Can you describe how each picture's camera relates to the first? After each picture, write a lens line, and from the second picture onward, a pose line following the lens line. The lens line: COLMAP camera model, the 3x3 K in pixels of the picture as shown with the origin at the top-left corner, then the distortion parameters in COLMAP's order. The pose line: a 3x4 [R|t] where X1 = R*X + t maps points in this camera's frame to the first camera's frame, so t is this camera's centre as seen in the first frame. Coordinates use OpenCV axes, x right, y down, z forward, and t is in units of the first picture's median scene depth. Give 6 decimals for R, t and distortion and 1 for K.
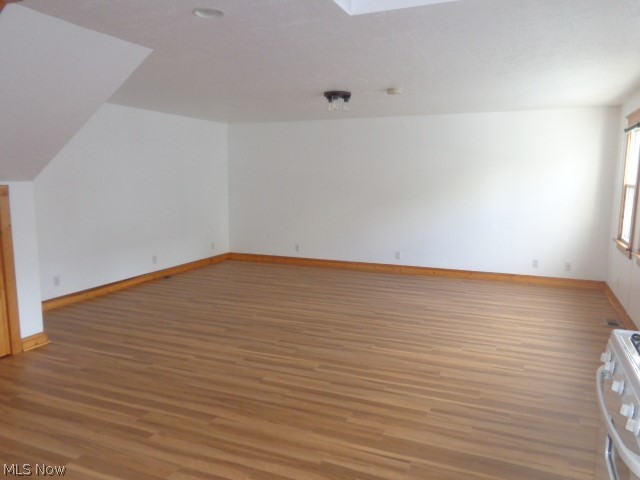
lens RADIAL K [[483.8, 0, 319.9], [0, 483.8, 239.4], [0, 0, 1]] dist [0.008148, 0.005716]
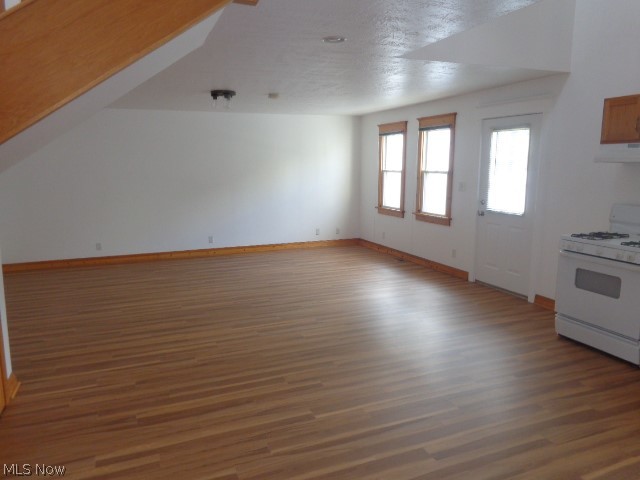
lens RADIAL K [[483.8, 0, 319.7], [0, 483.8, 240.9], [0, 0, 1]] dist [0.008148, 0.005716]
pose [[0.704143, -0.122056, 0.699489, -0.731006], [0.106564, 0.992123, 0.065846, -0.017637], [-0.702016, 0.028176, 0.711604, 0.089600]]
